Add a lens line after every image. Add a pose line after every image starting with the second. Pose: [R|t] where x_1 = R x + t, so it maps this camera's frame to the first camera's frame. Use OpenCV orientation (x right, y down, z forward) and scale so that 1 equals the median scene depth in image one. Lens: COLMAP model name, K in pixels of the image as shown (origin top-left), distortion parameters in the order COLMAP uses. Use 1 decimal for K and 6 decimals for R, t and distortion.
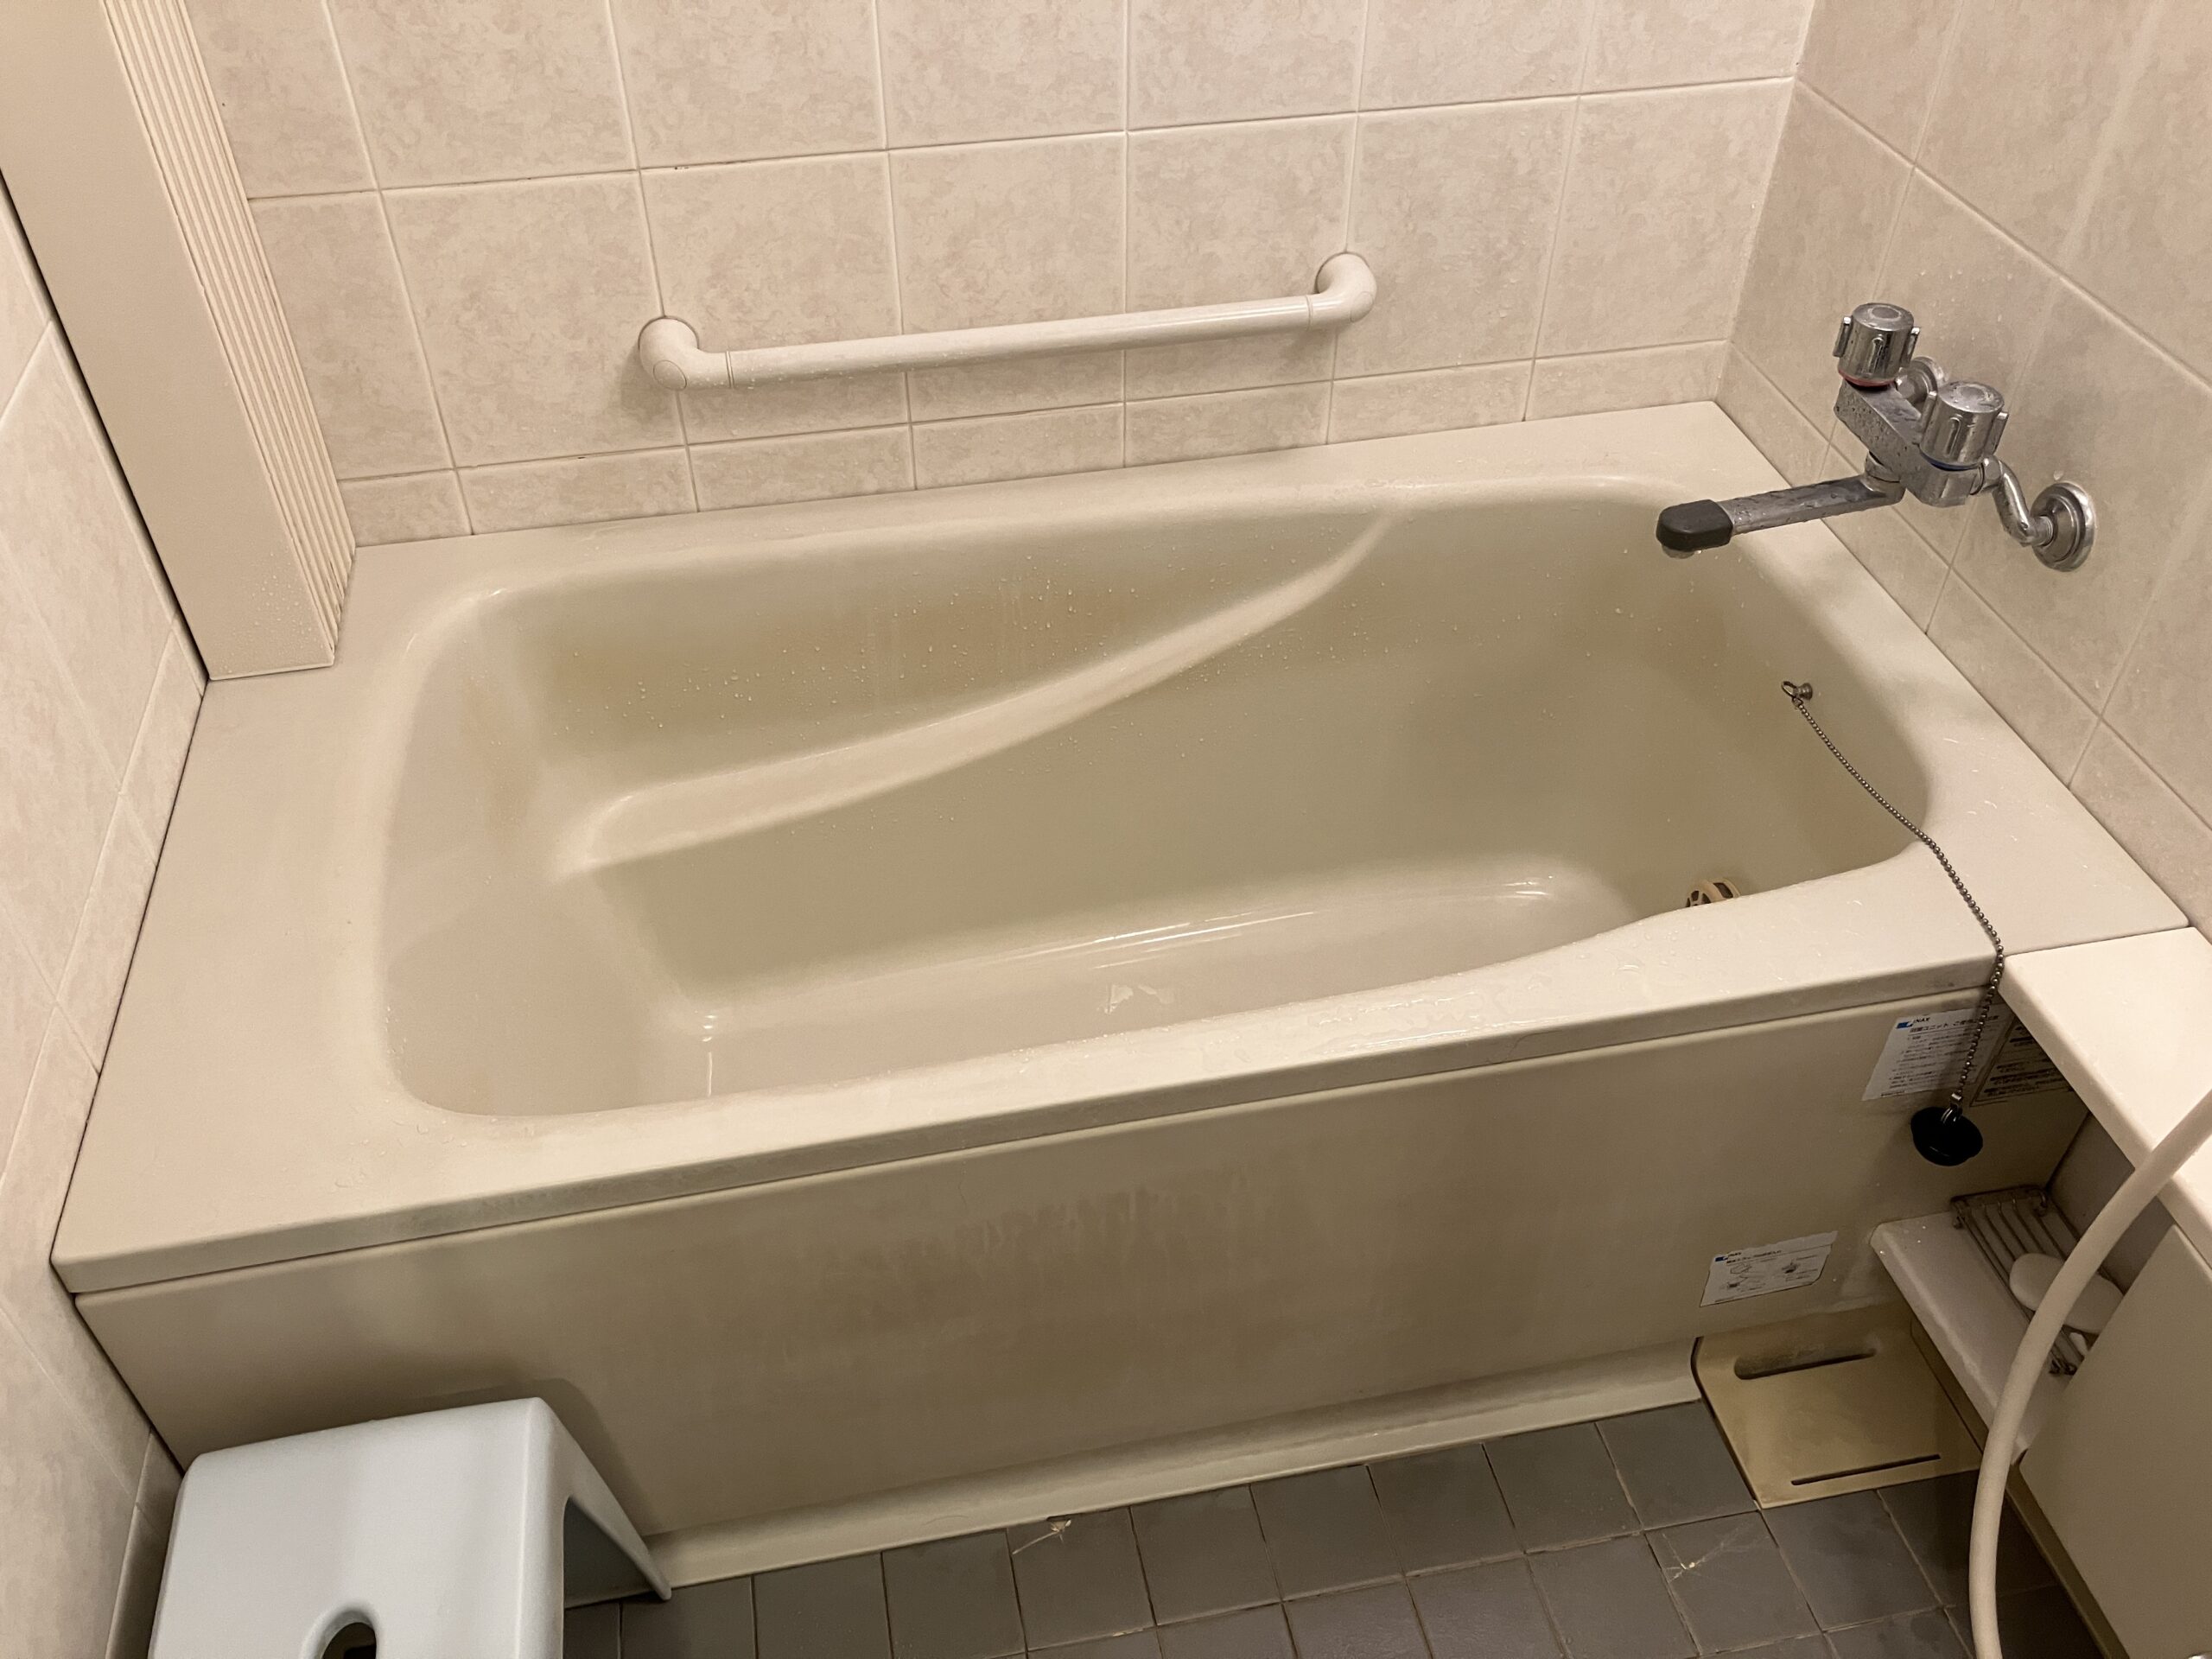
lens RADIAL K [[1829.7, 0, 1087.2], [0, 1829.7, 819.2], [0, 0, 1]] dist [0.008253, 0.016870]
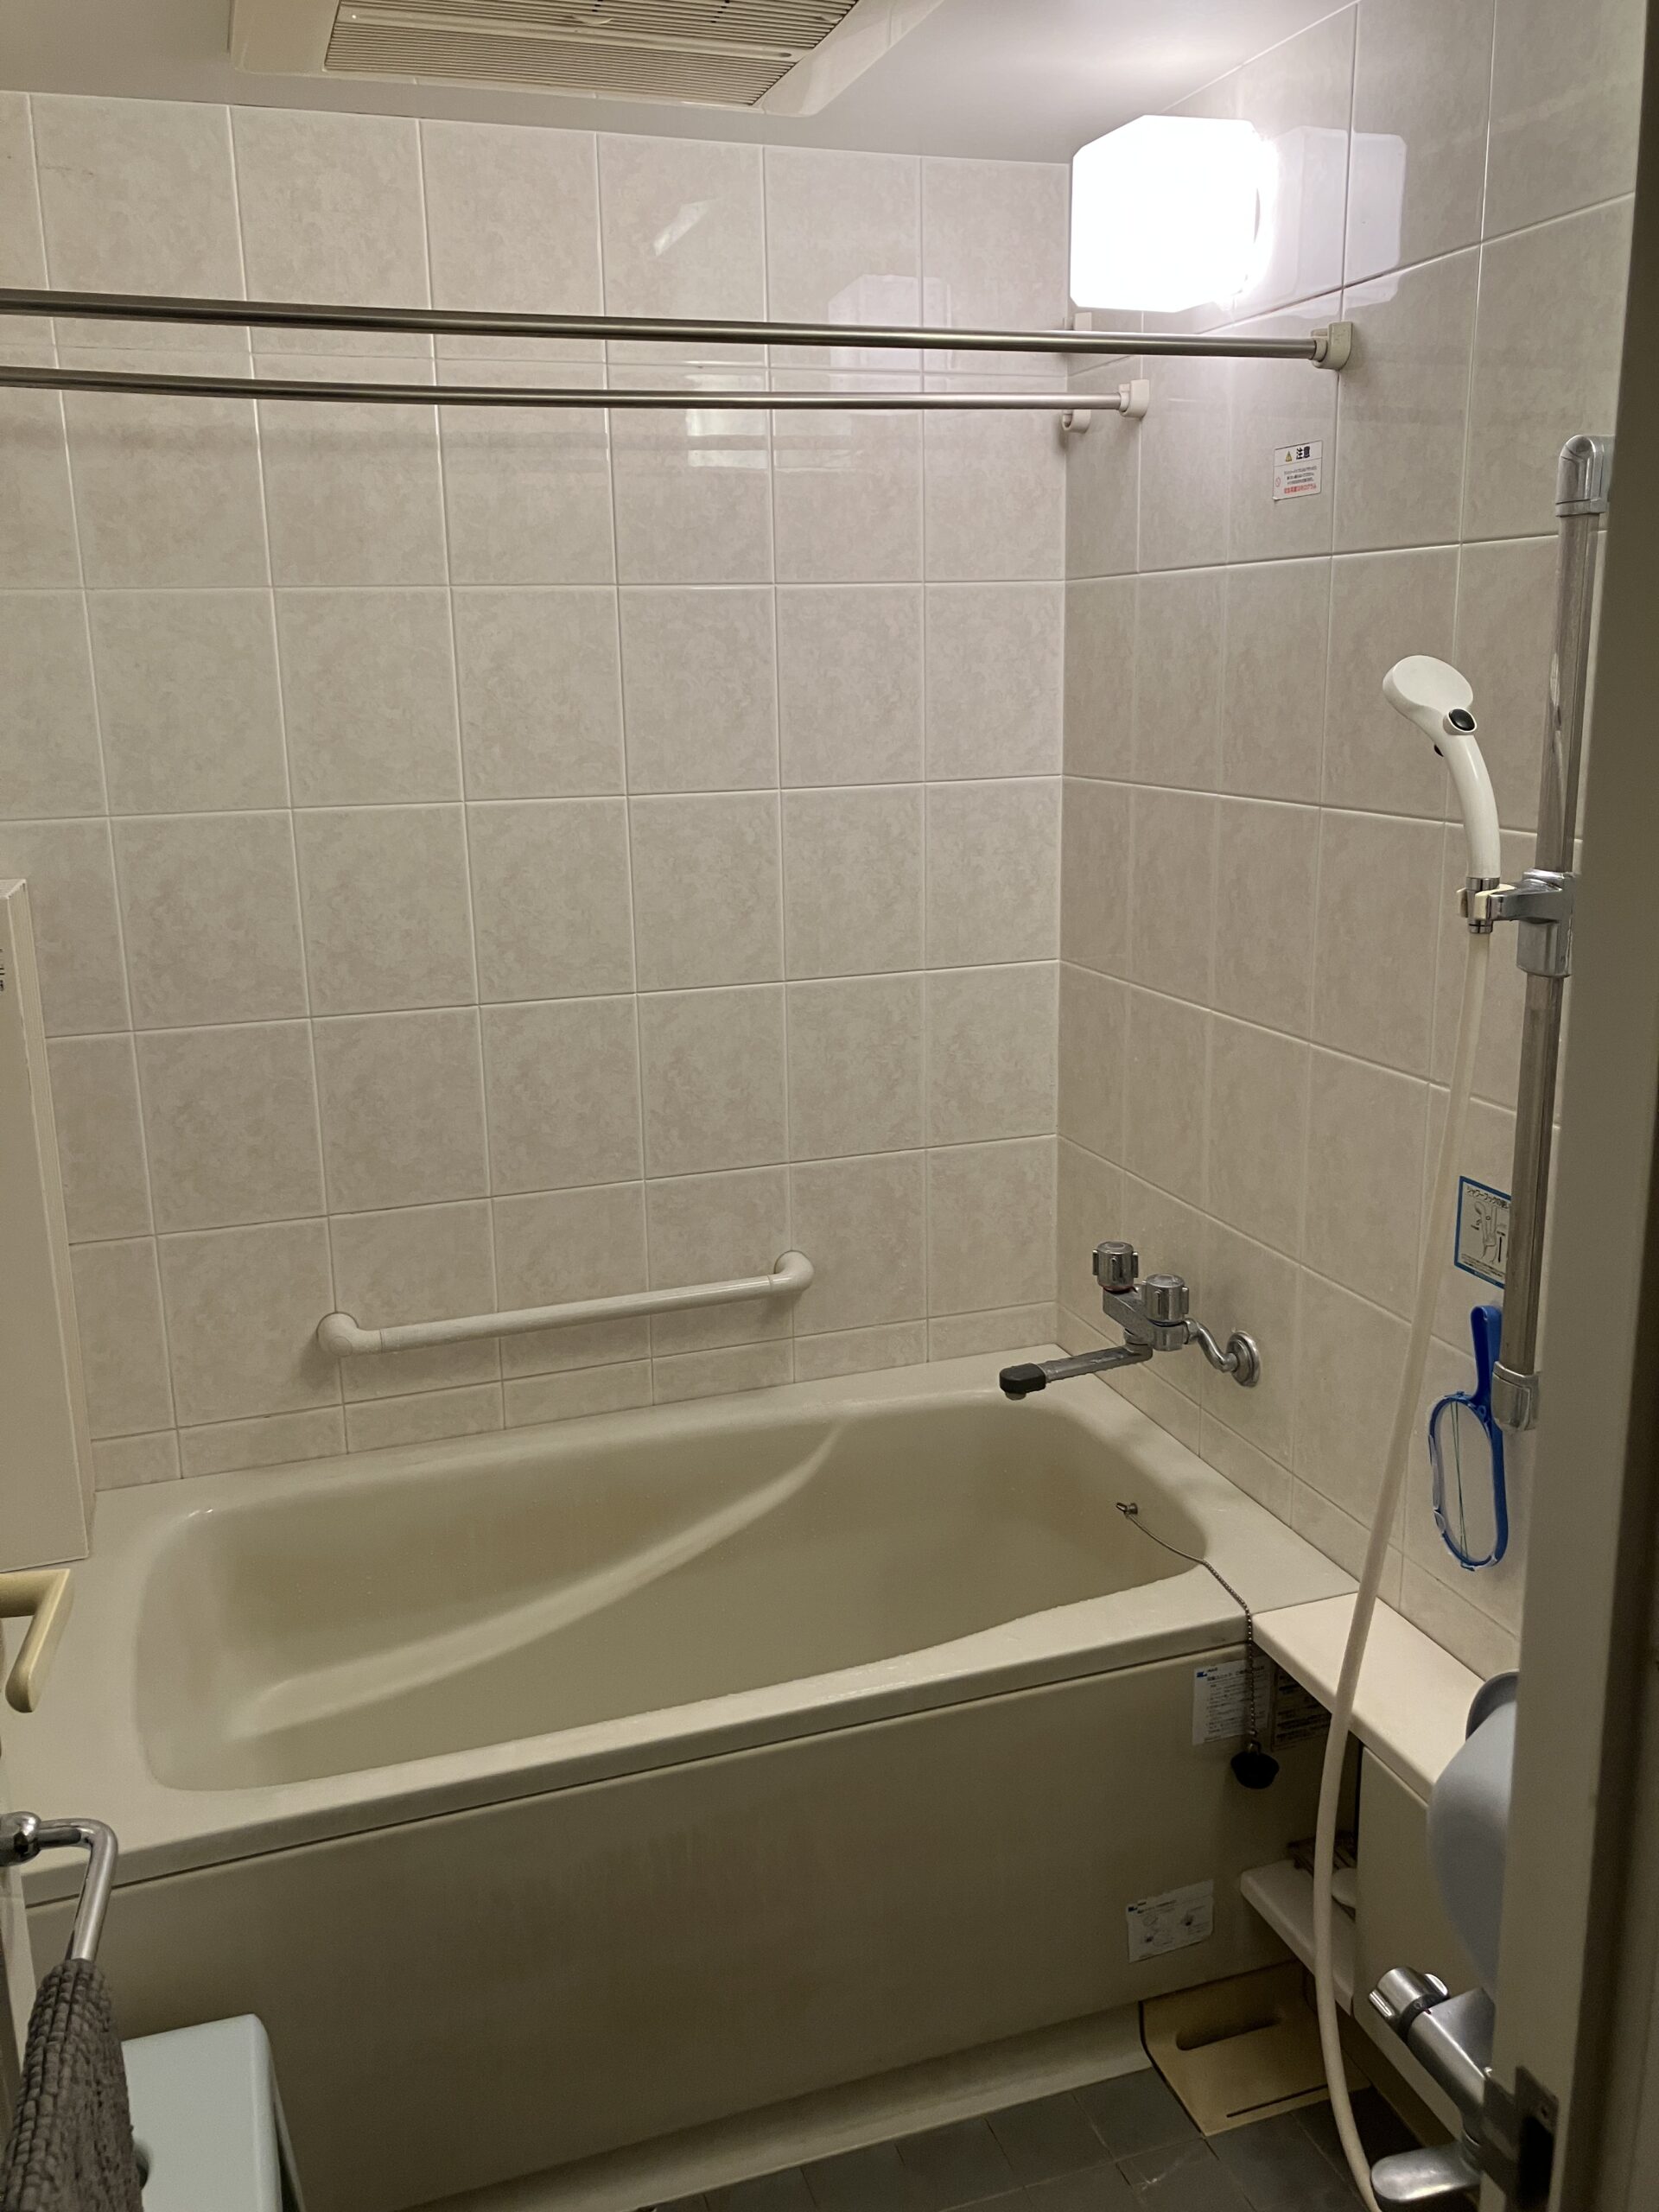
lens RADIAL K [[1829.7, 0, 786.3], [0, 1829.7, 1045.0], [0, 0, 1]] dist [0.008253, 0.016870]
pose [[0.992943, -0.039482, 0.111825, -0.029187], [0.089740, 0.866596, -0.490876, 0.312310], [-0.077526, 0.497447, 0.864023, -0.431554]]
